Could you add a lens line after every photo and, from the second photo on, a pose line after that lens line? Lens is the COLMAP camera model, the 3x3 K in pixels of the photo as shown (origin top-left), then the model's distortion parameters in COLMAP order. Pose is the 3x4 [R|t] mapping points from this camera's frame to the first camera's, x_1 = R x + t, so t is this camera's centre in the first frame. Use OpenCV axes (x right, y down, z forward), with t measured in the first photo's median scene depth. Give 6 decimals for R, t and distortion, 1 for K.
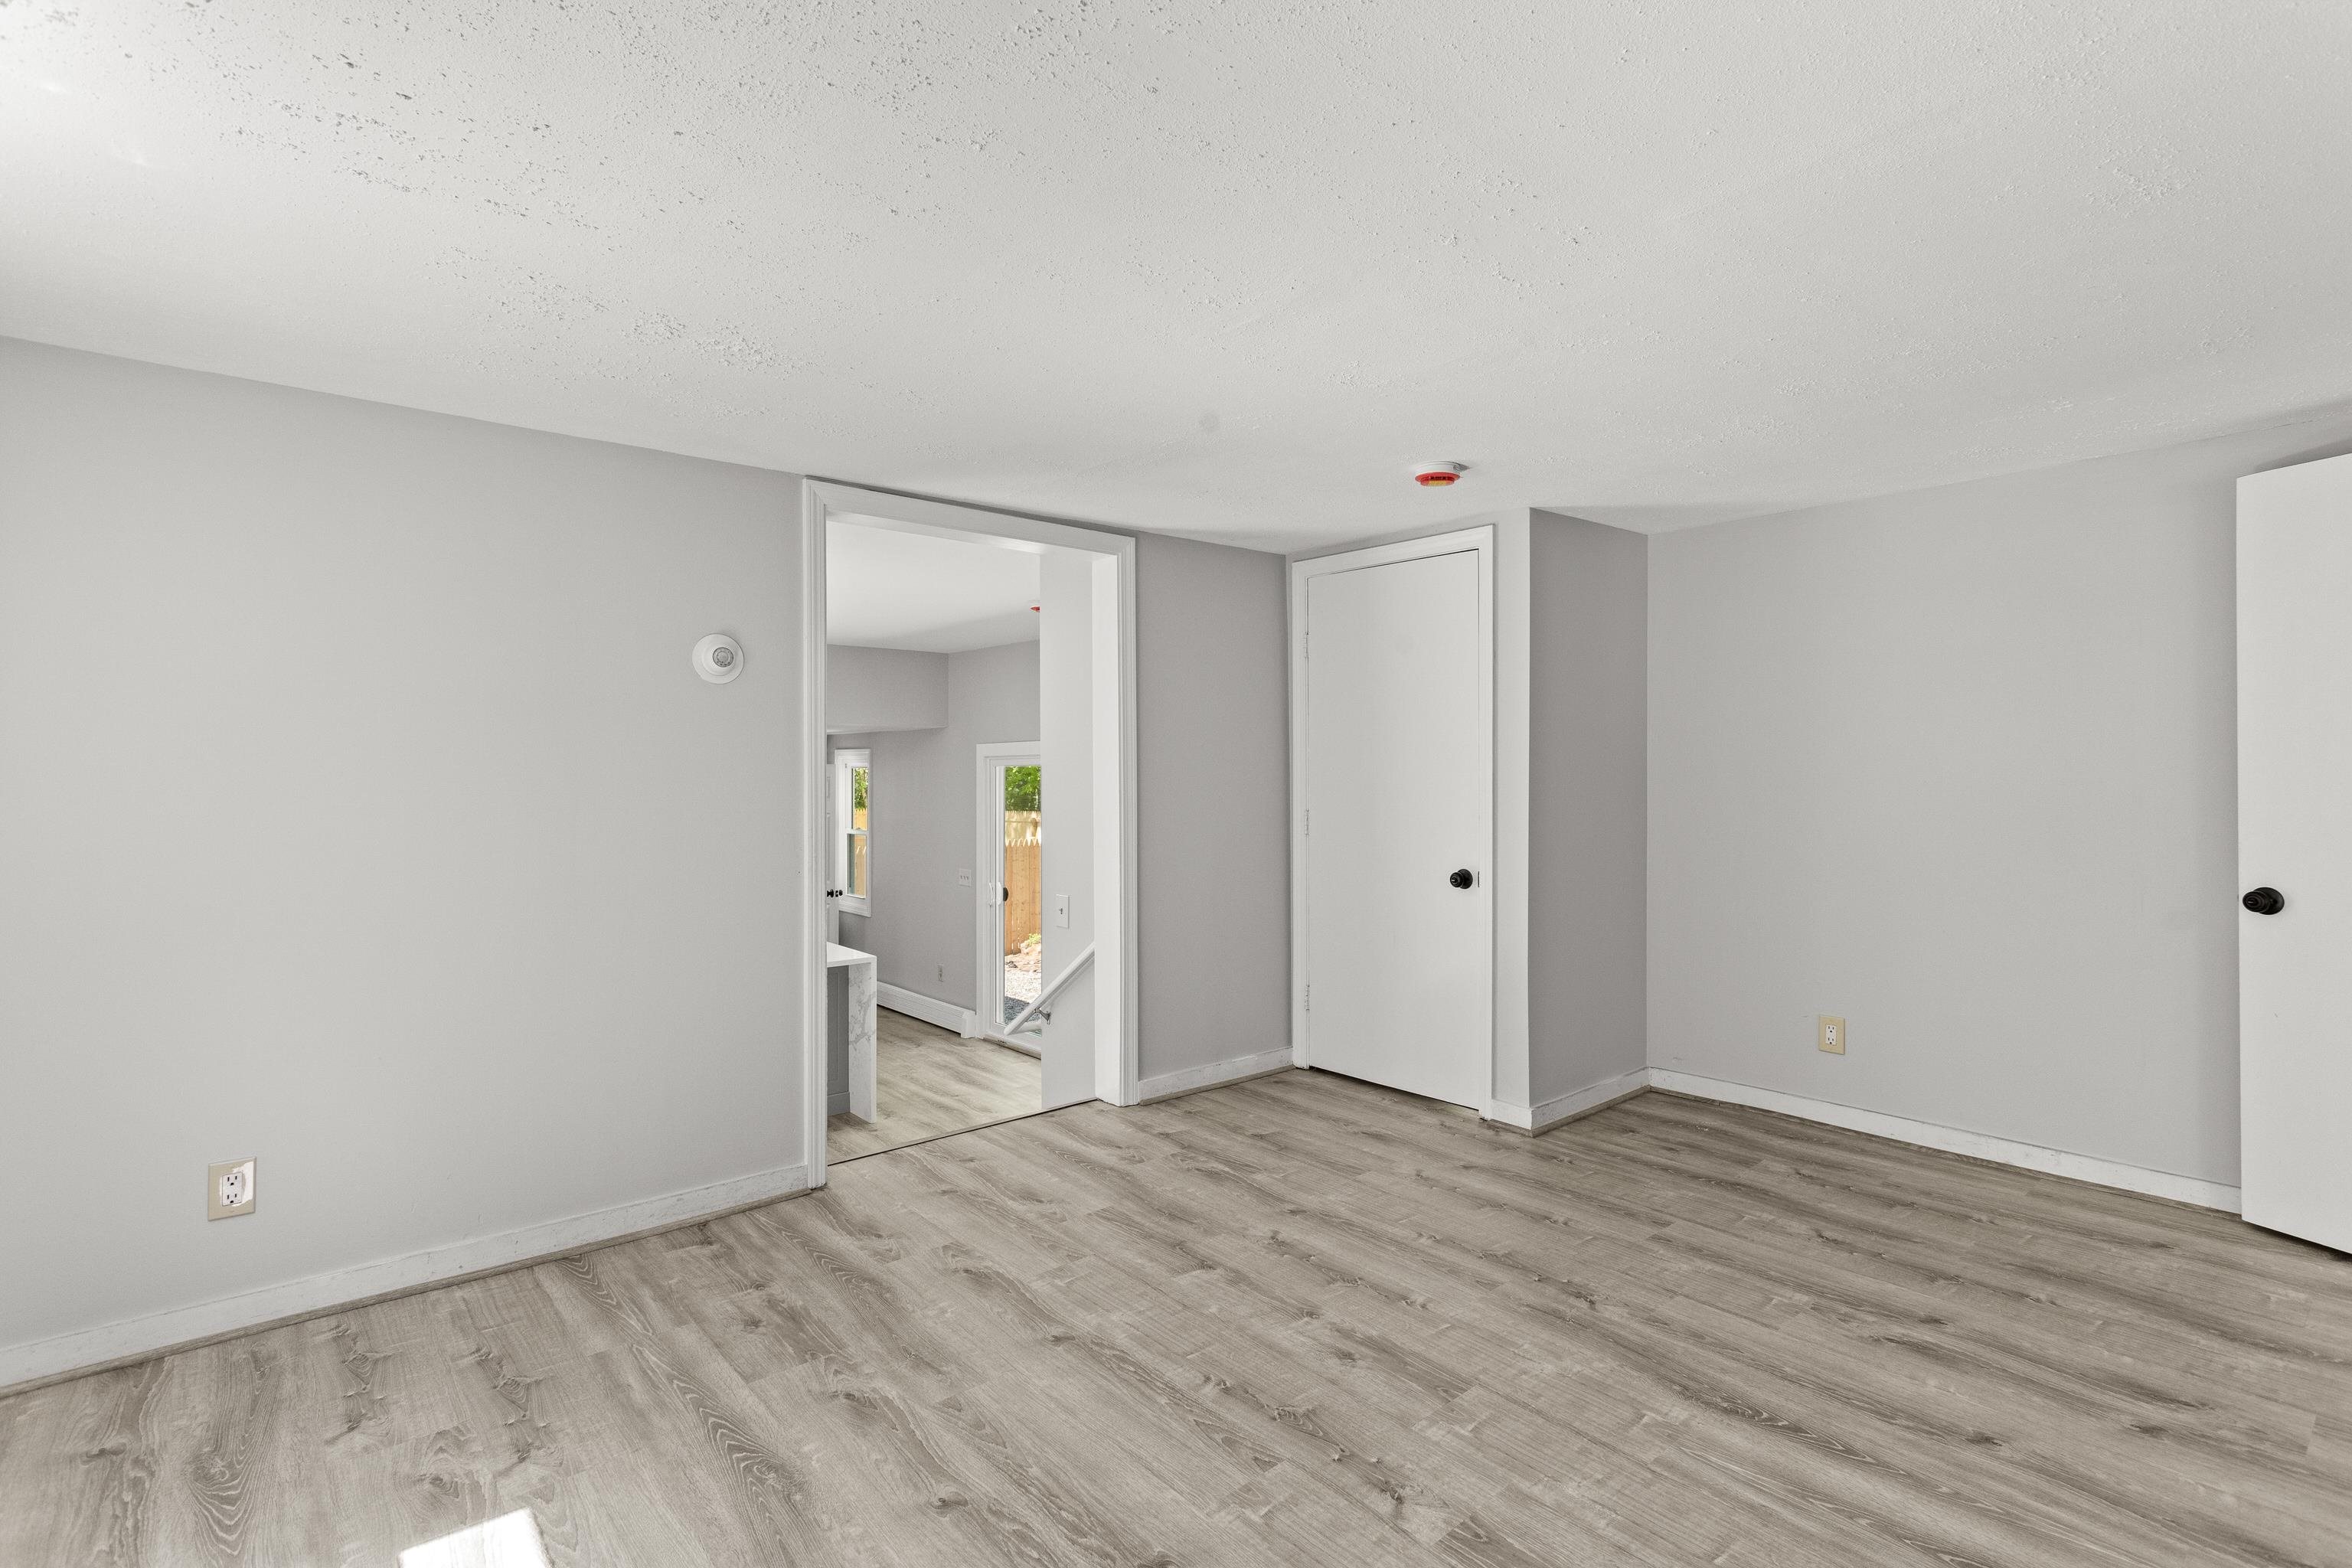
lens RADIAL K [[1111.8, 0, 1184.8], [0, 1111.8, 778.1], [0, 0, 1]] dist [0.000149, 0.001110]
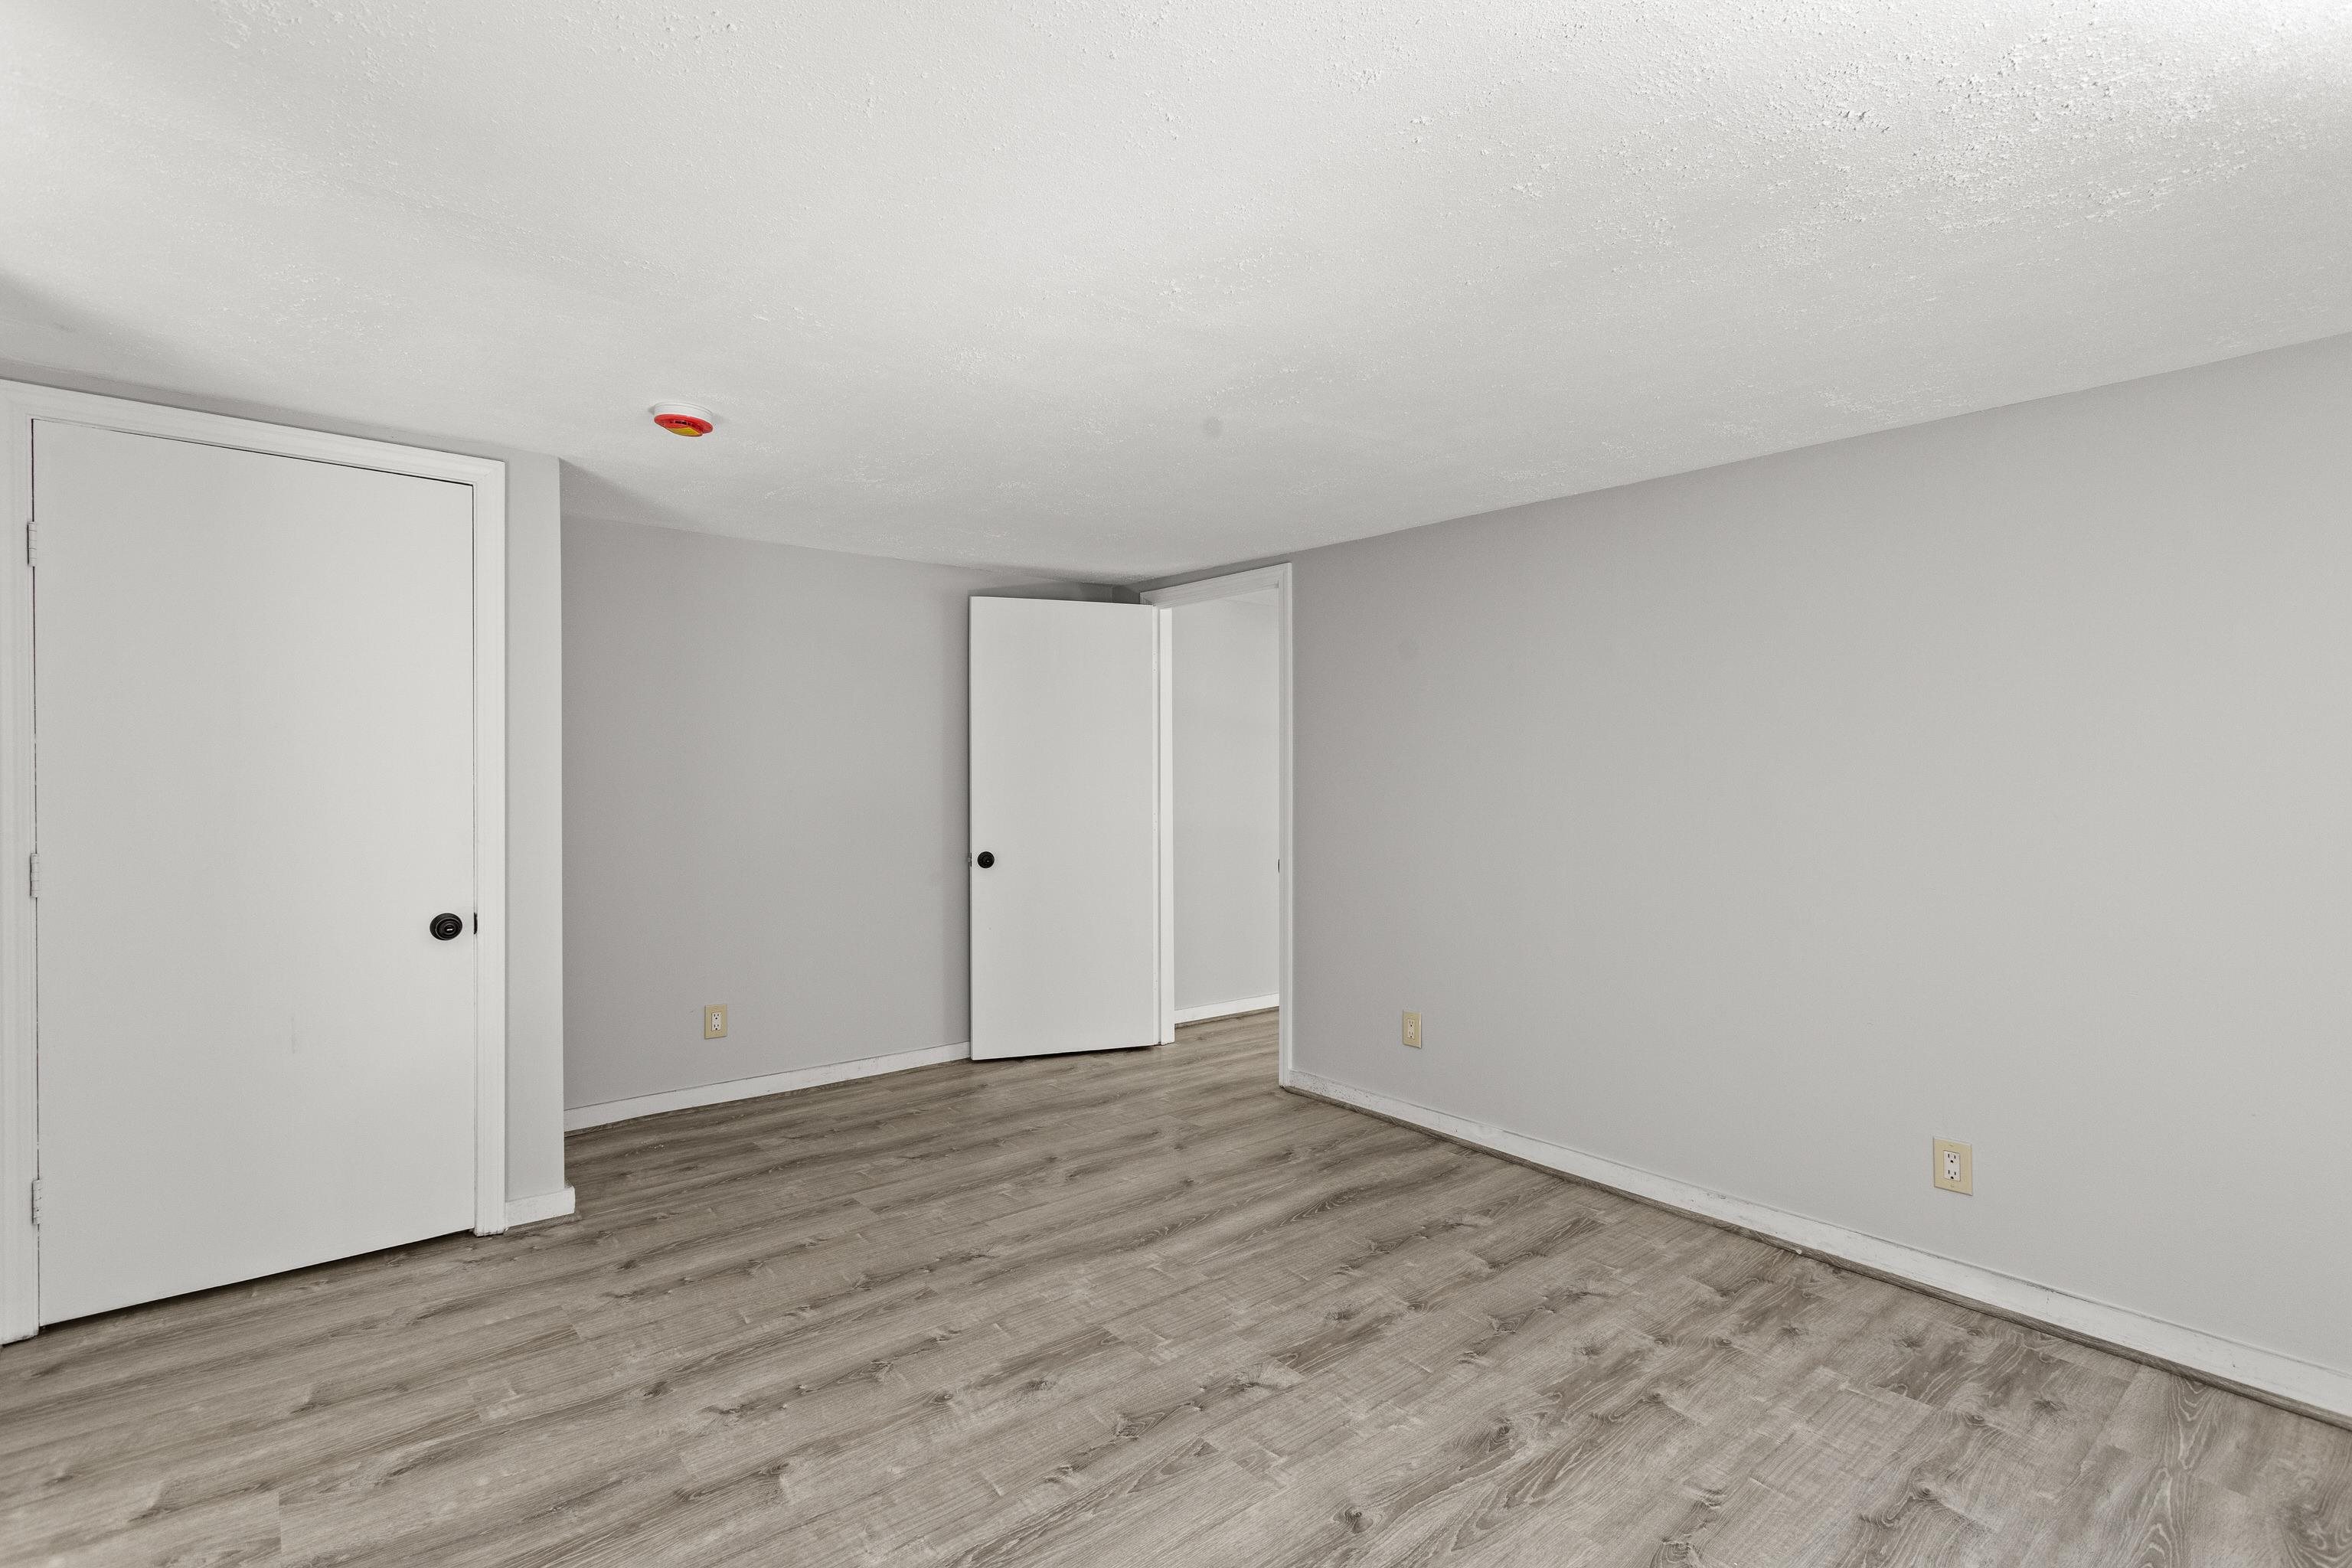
lens RADIAL K [[1111.8, 0, 1184.9], [0, 1111.8, 783.9], [0, 0, 1]] dist [0.000149, 0.001110]
pose [[0.007495, -0.004062, 0.999964, -0.642515], [0.003554, 0.999986, 0.004036, -0.006838], [-0.999966, 0.003524, 0.007509, 0.671449]]
